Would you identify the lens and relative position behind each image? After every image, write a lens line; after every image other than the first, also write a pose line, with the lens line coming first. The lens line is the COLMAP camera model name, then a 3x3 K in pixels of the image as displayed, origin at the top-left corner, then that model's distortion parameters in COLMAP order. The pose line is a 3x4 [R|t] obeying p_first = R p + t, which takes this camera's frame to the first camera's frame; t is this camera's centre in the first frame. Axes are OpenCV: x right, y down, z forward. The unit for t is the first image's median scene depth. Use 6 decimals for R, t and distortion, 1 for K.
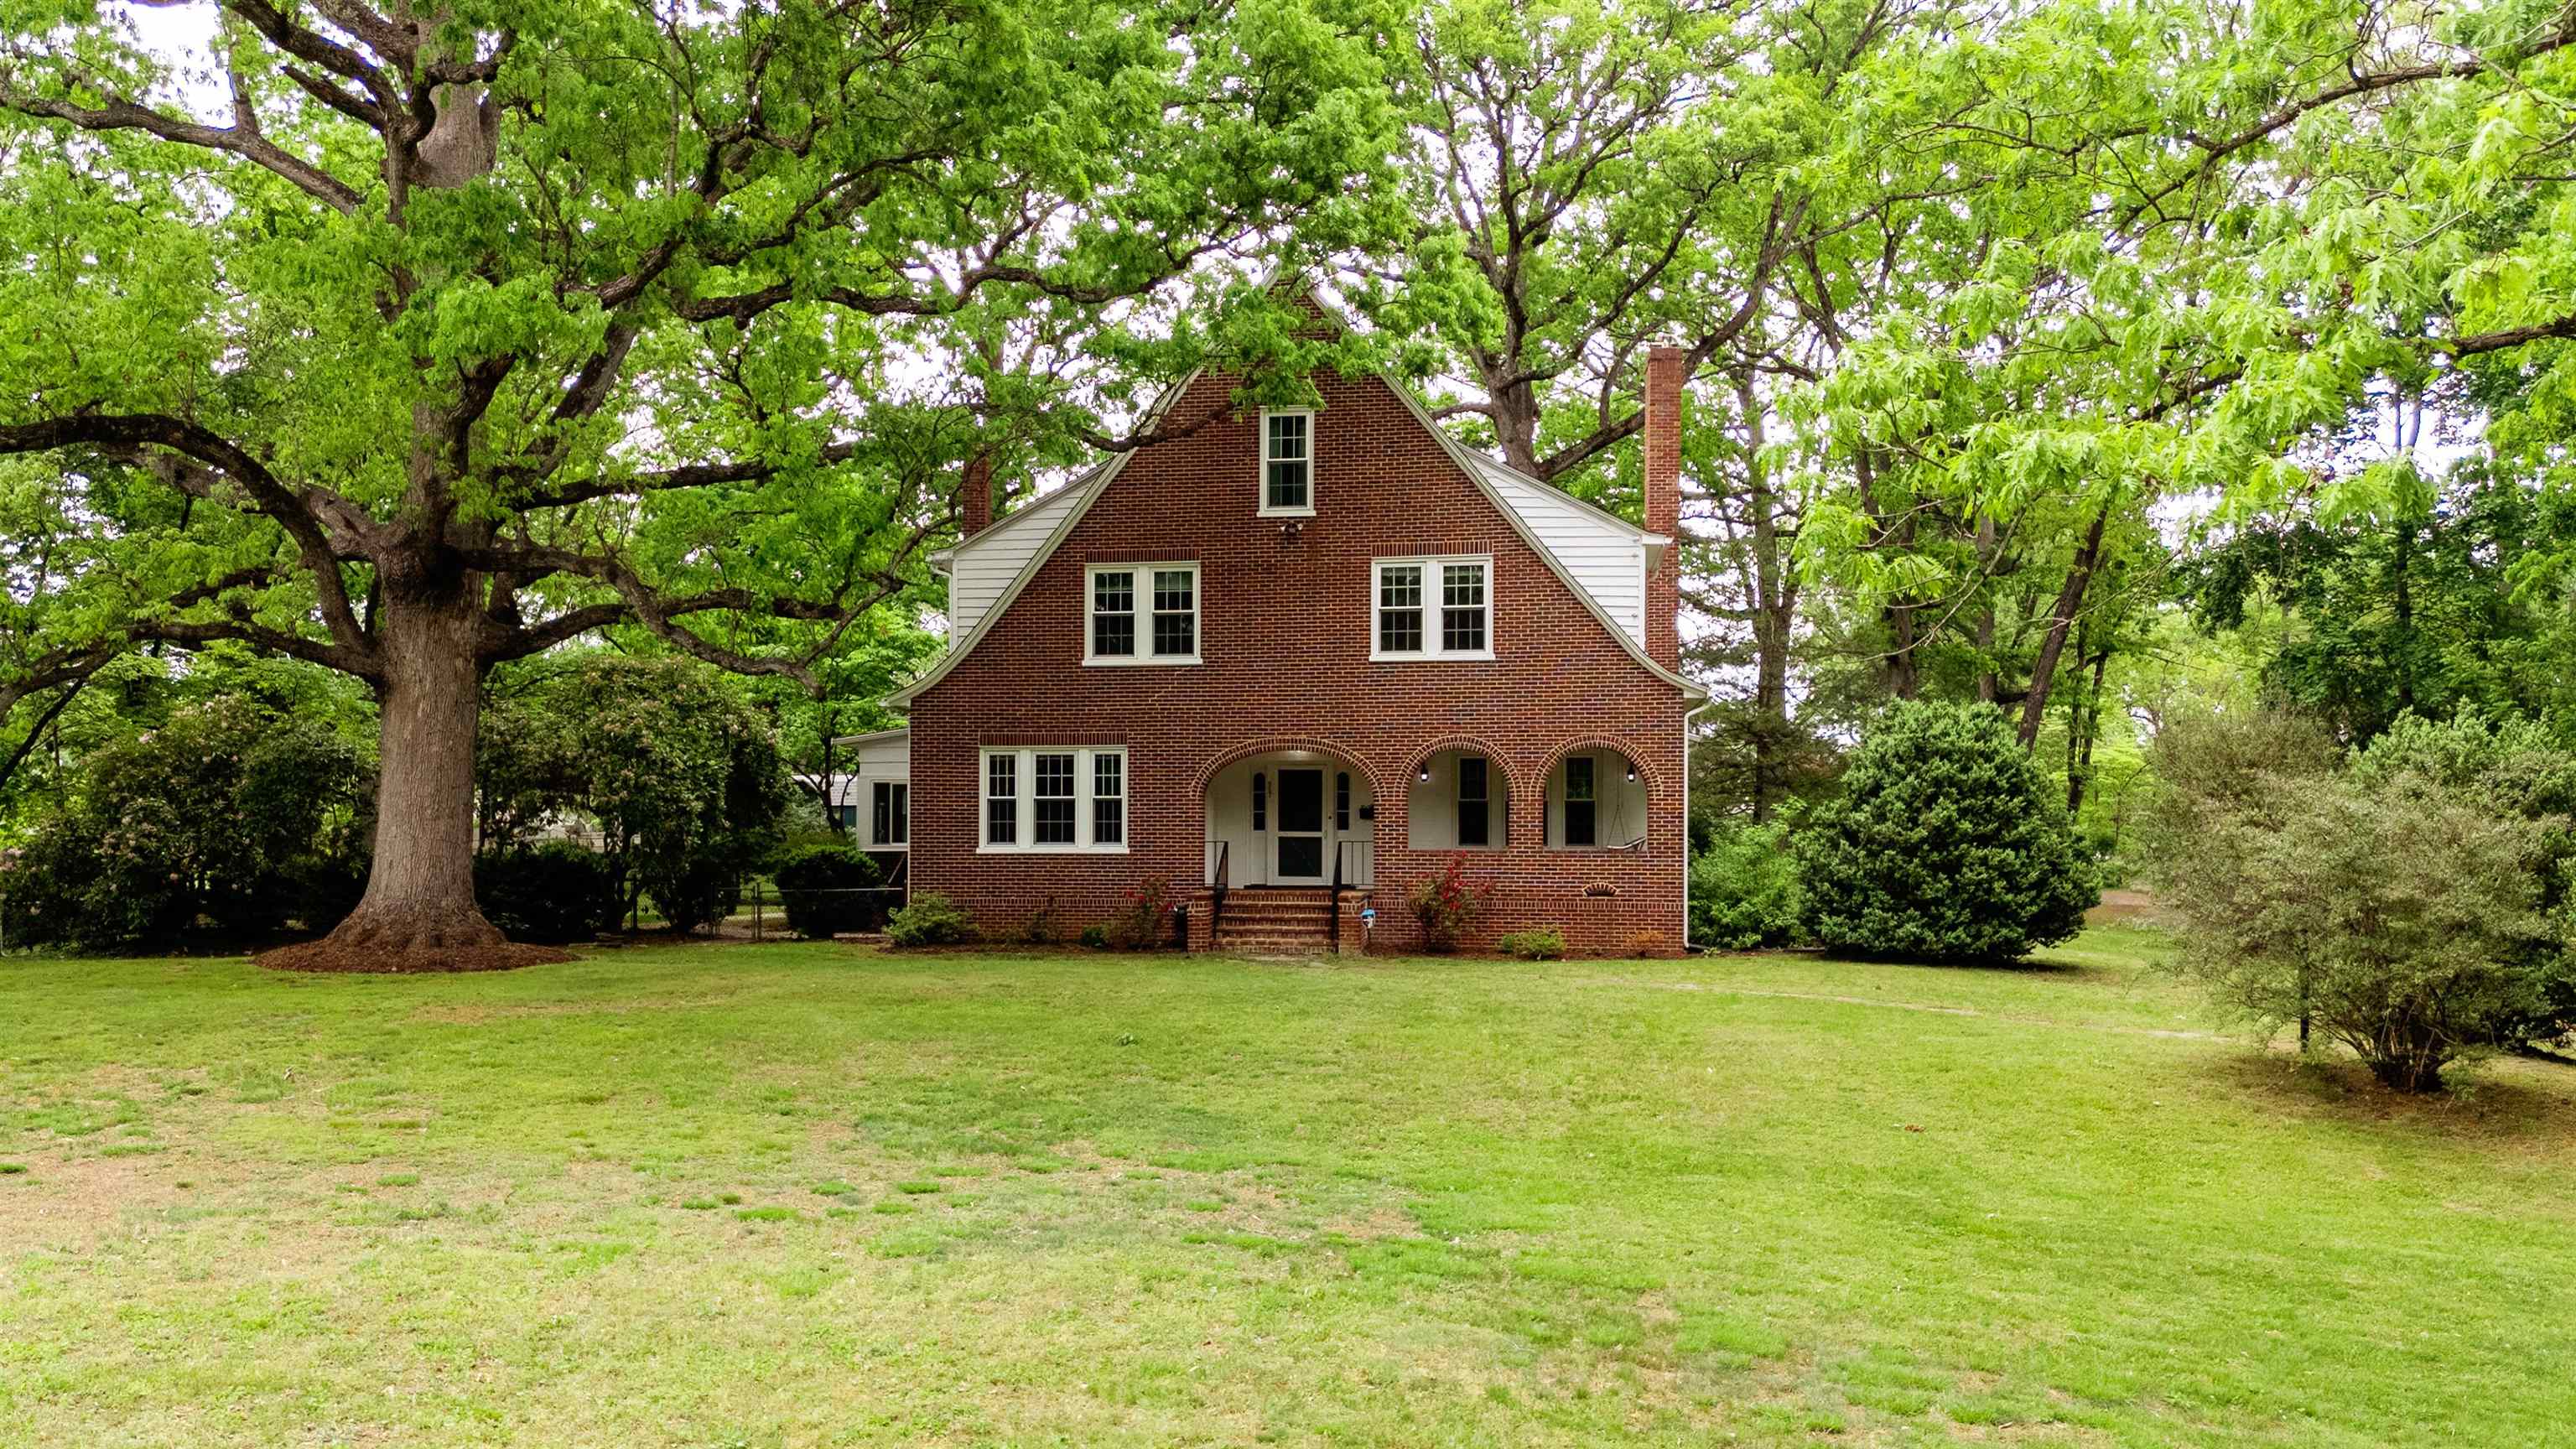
lens RADIAL K [[1895.7, 0, 1173.3], [0, 1895.7, 840.1], [0, 0, 1]] dist [0.044764, -0.001338]
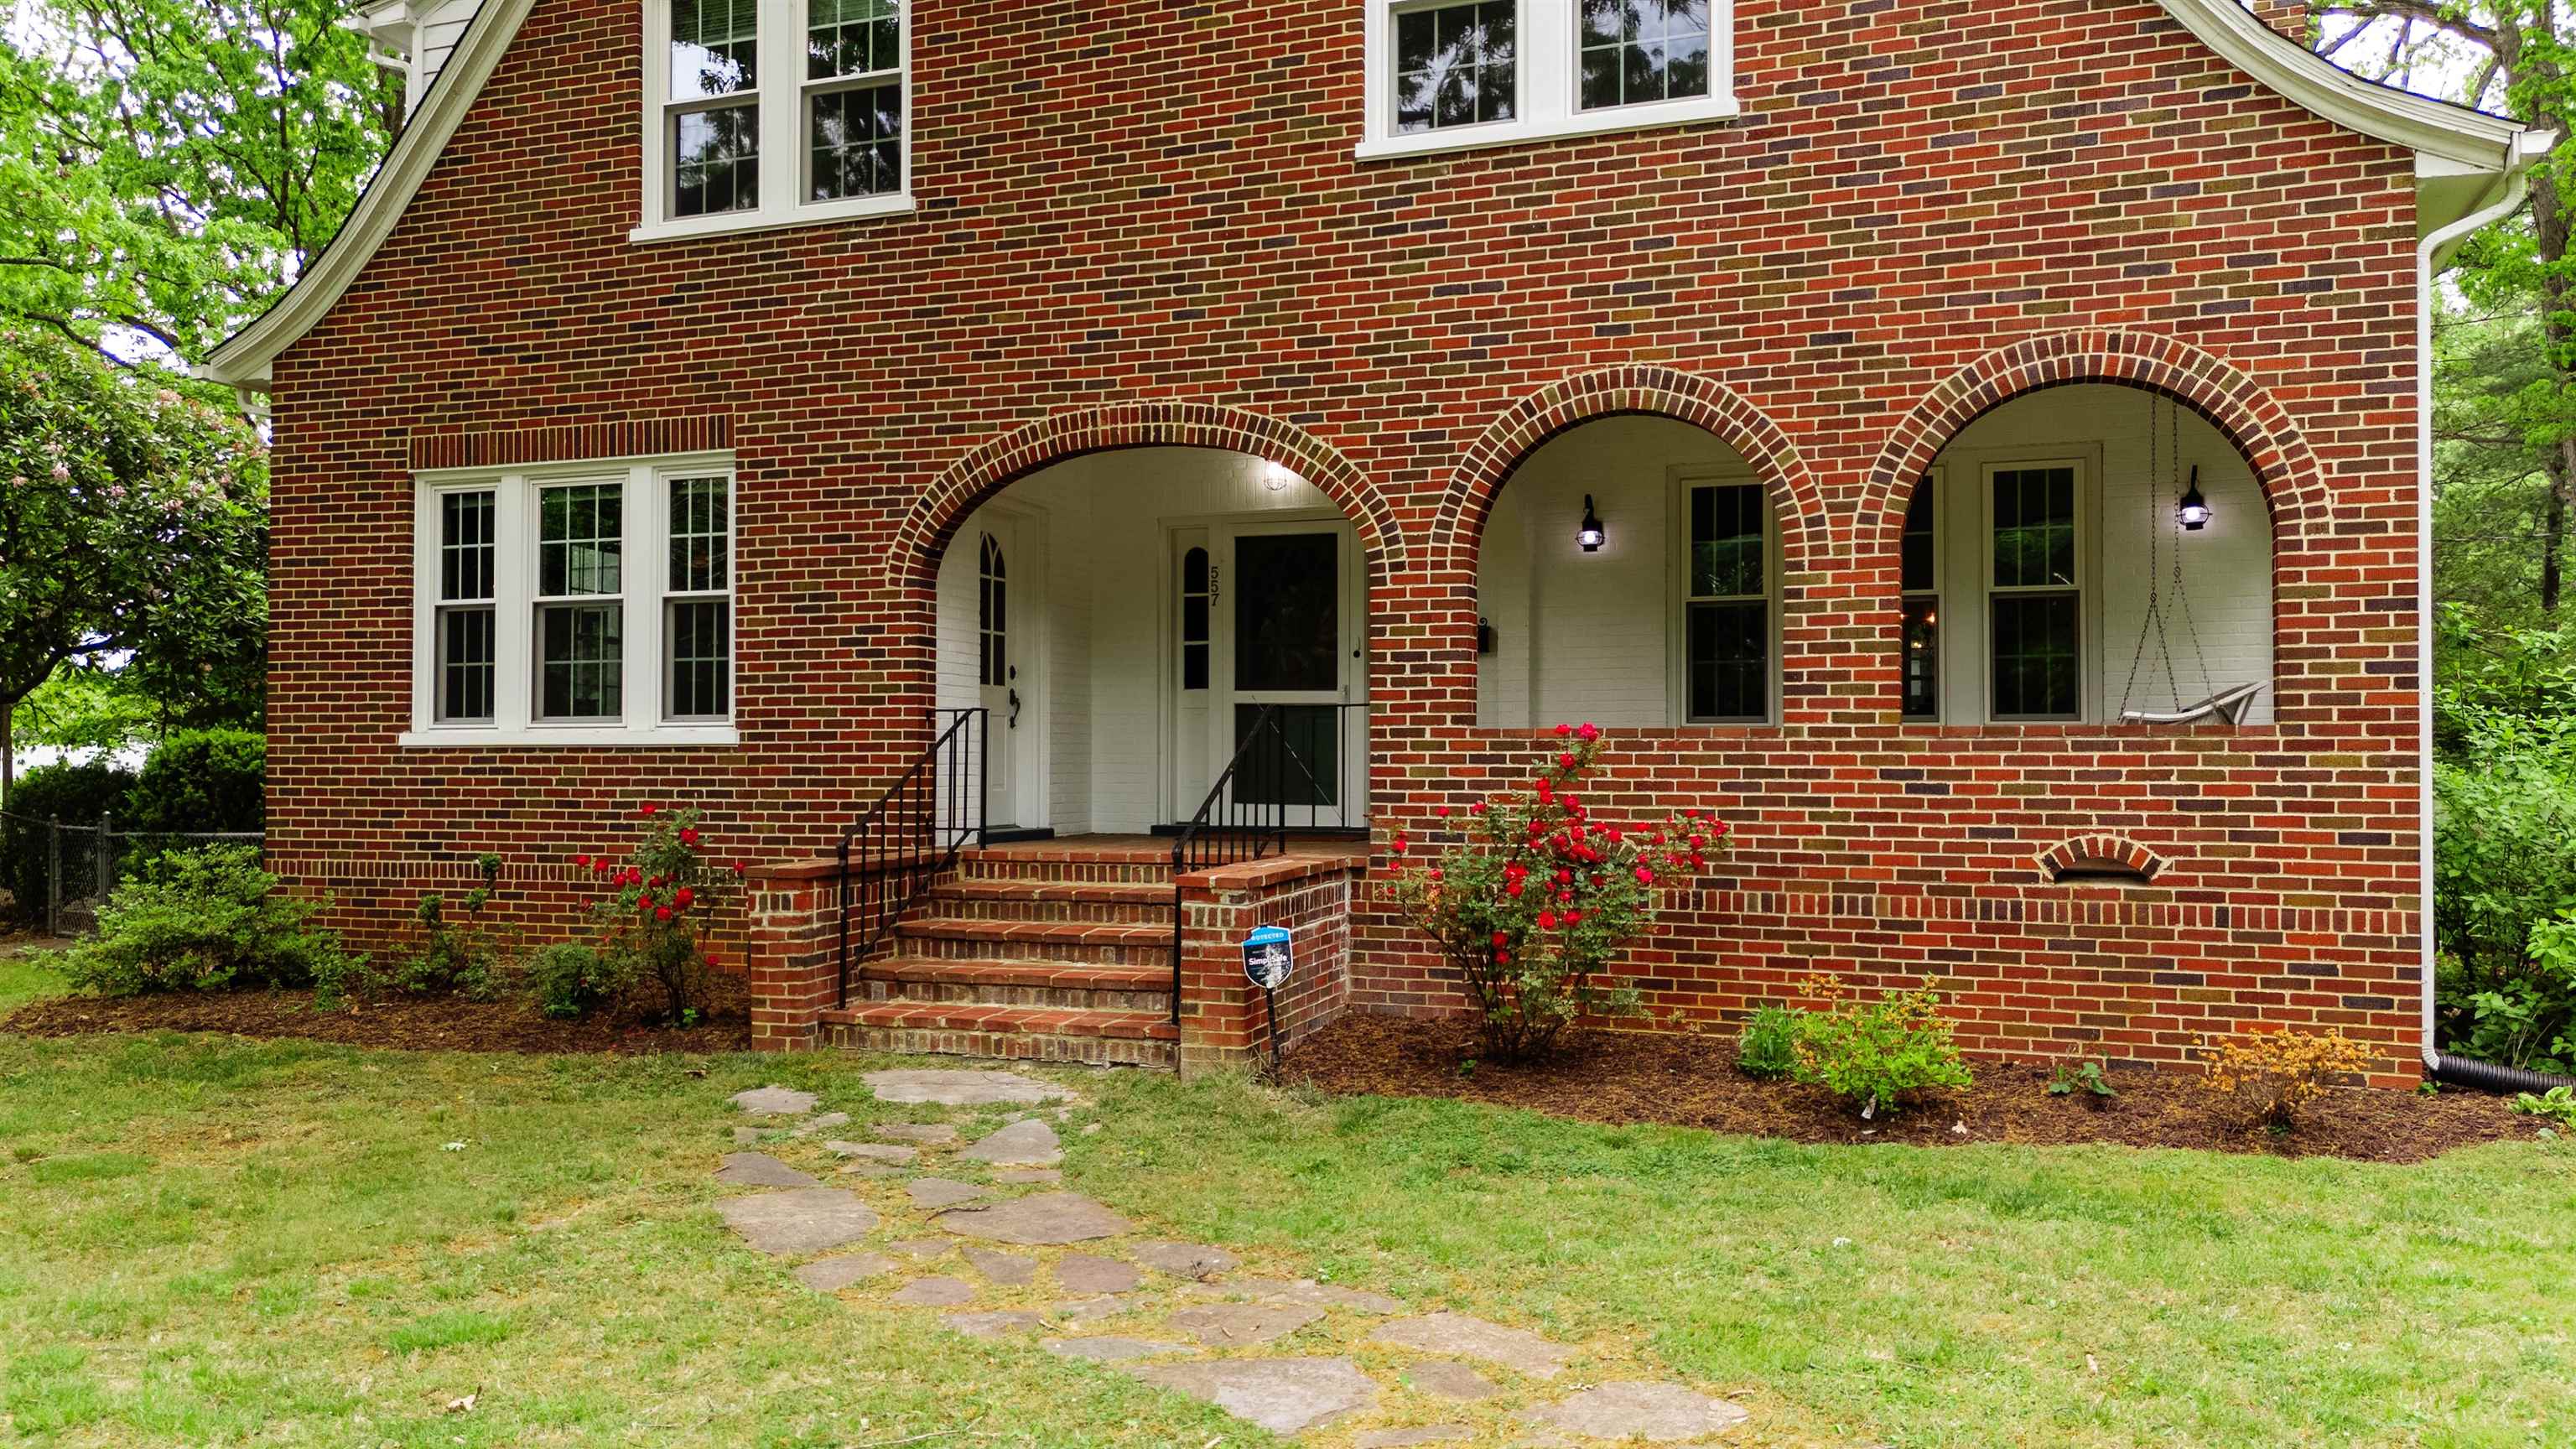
lens RADIAL K [[1779.1, 0, 1335.8], [0, 1779.1, 738.7], [0, 0, 1]] dist [0.048664, -0.036193]
pose [[0.984401, -0.003606, -0.175905, 0.152107], [0.002015, 0.999955, -0.009219, 0.009419], [0.175930, 0.008721, 0.984364, 0.683673]]
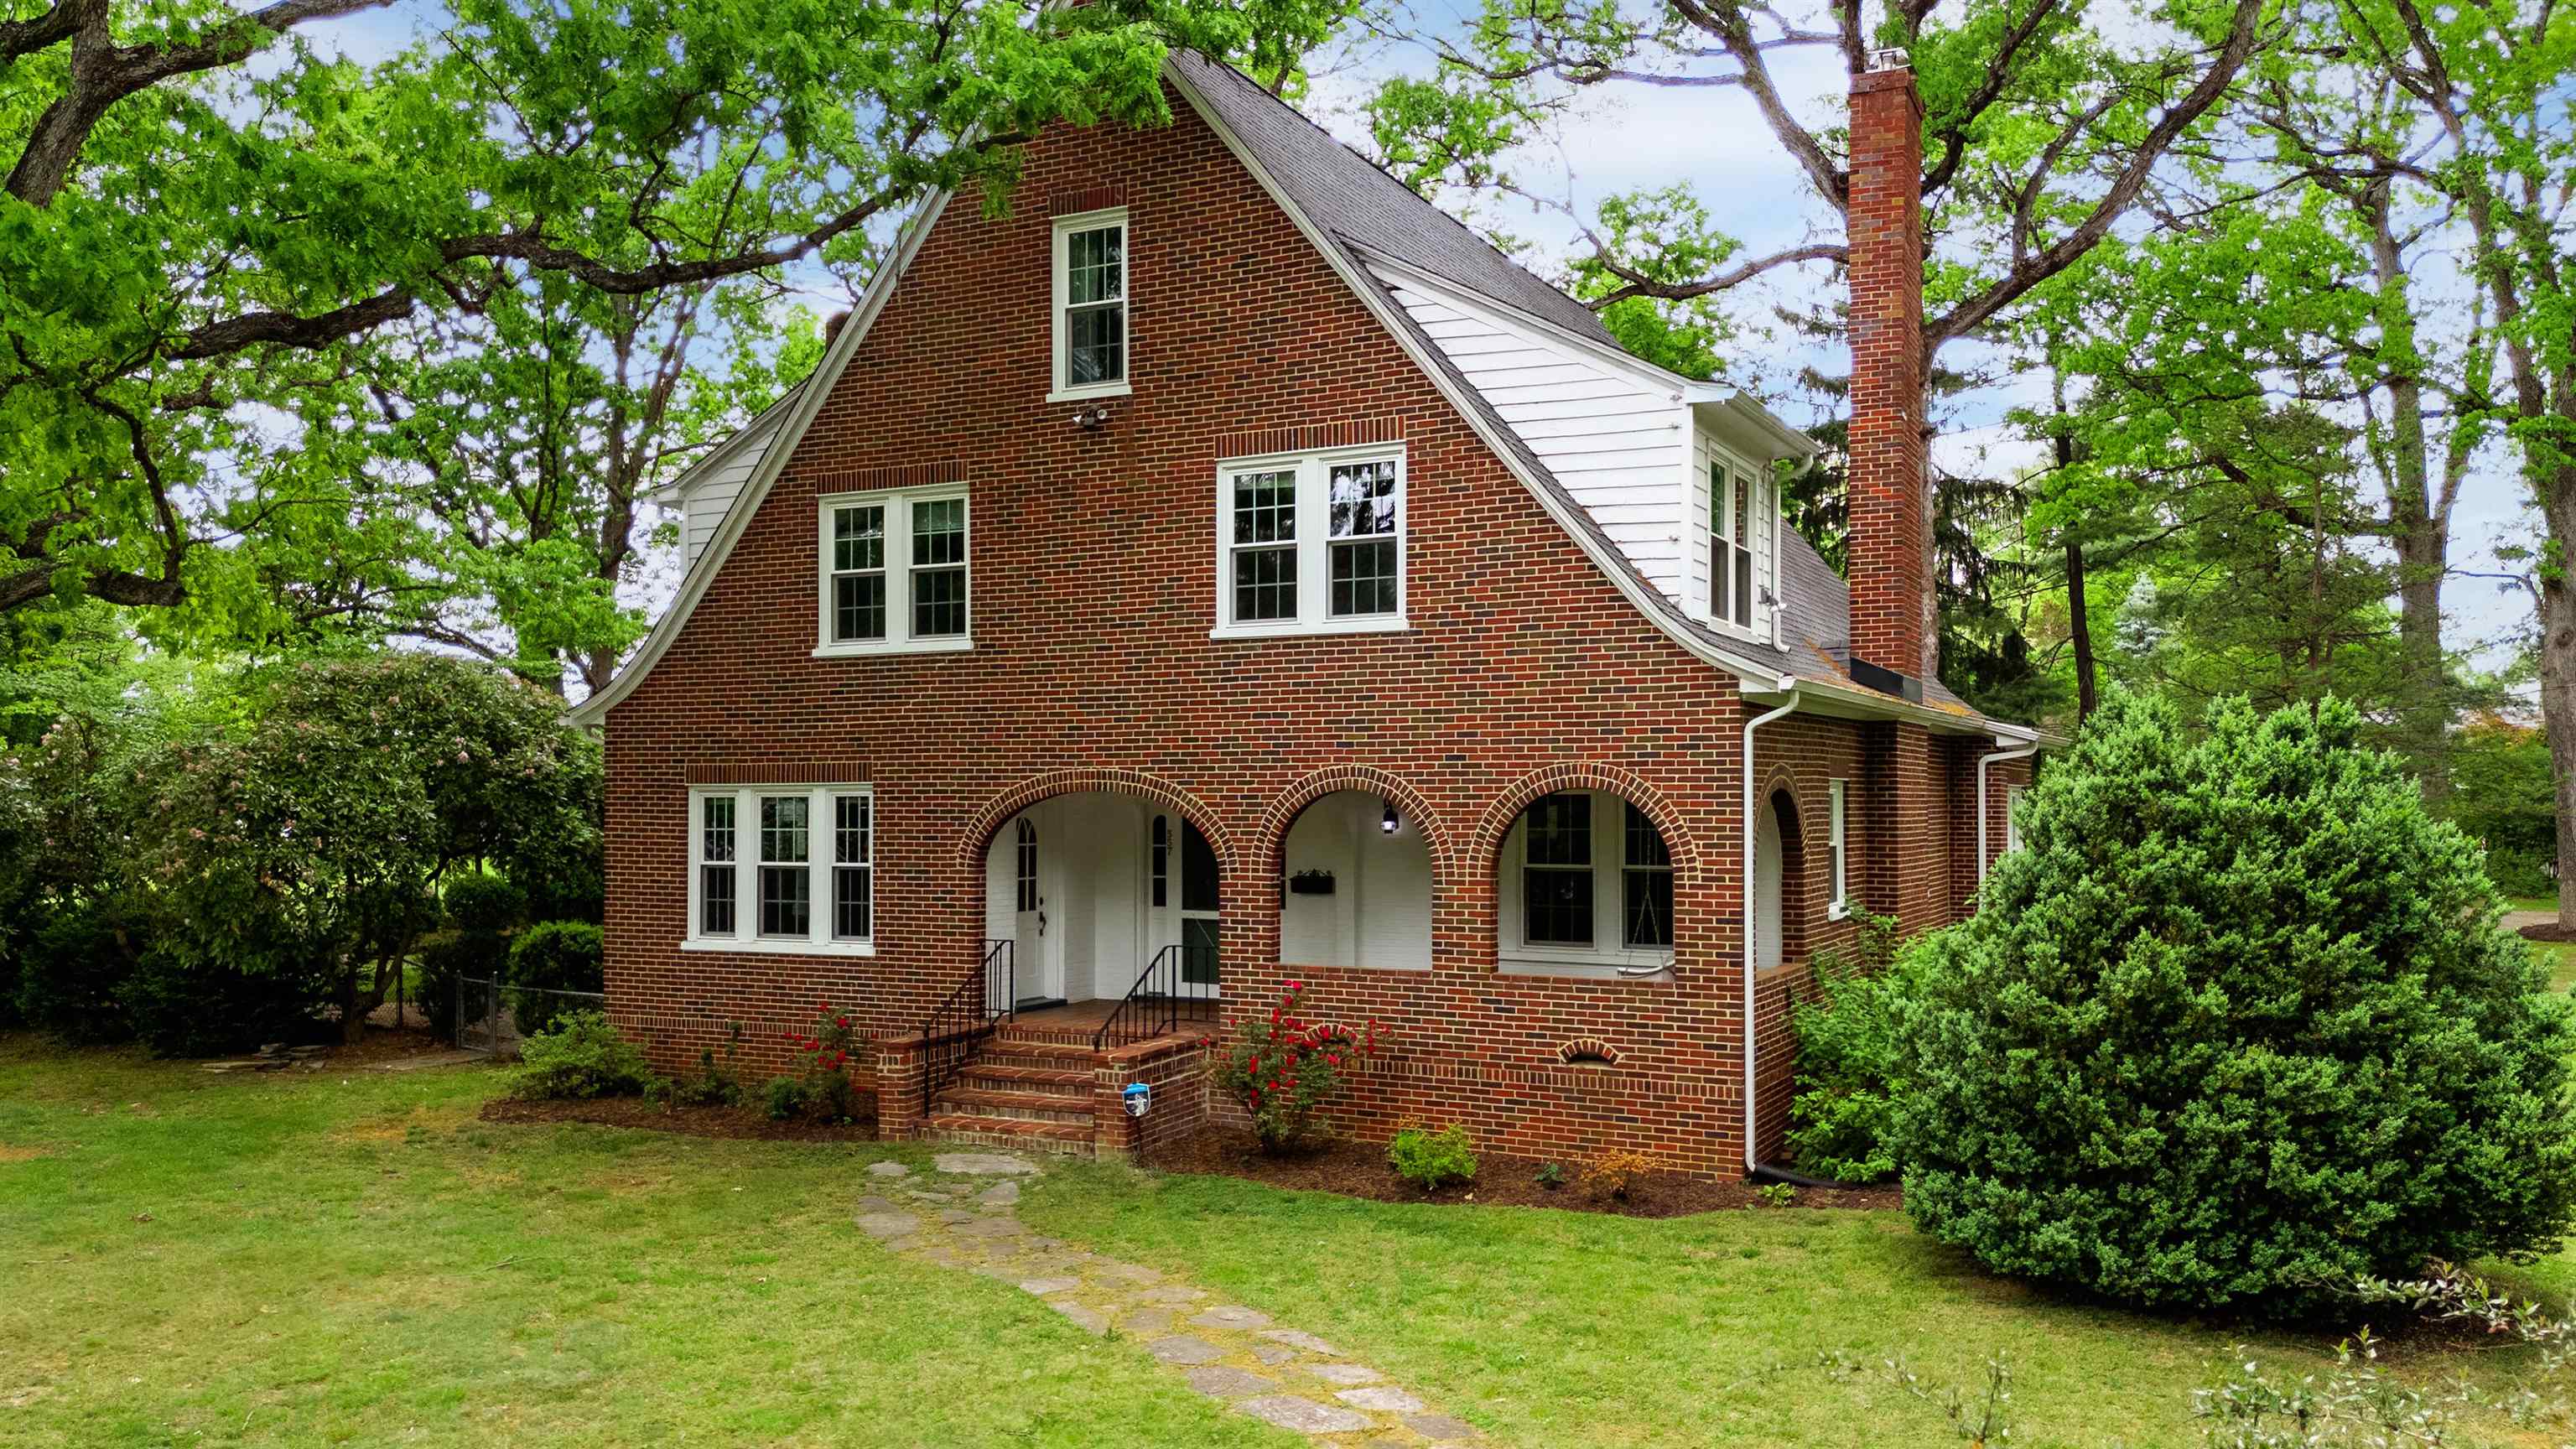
lens RADIAL K [[1864.0, 0, 1285.2], [0, 1864.0, 807.2], [0, 0, 1]] dist [0.080187, -0.072617]
pose [[0.954903, -0.002445, -0.296908, 0.290380], [0.004016, 0.999981, 0.004681, -0.044649], [0.296891, -0.005662, 0.954895, 0.454605]]
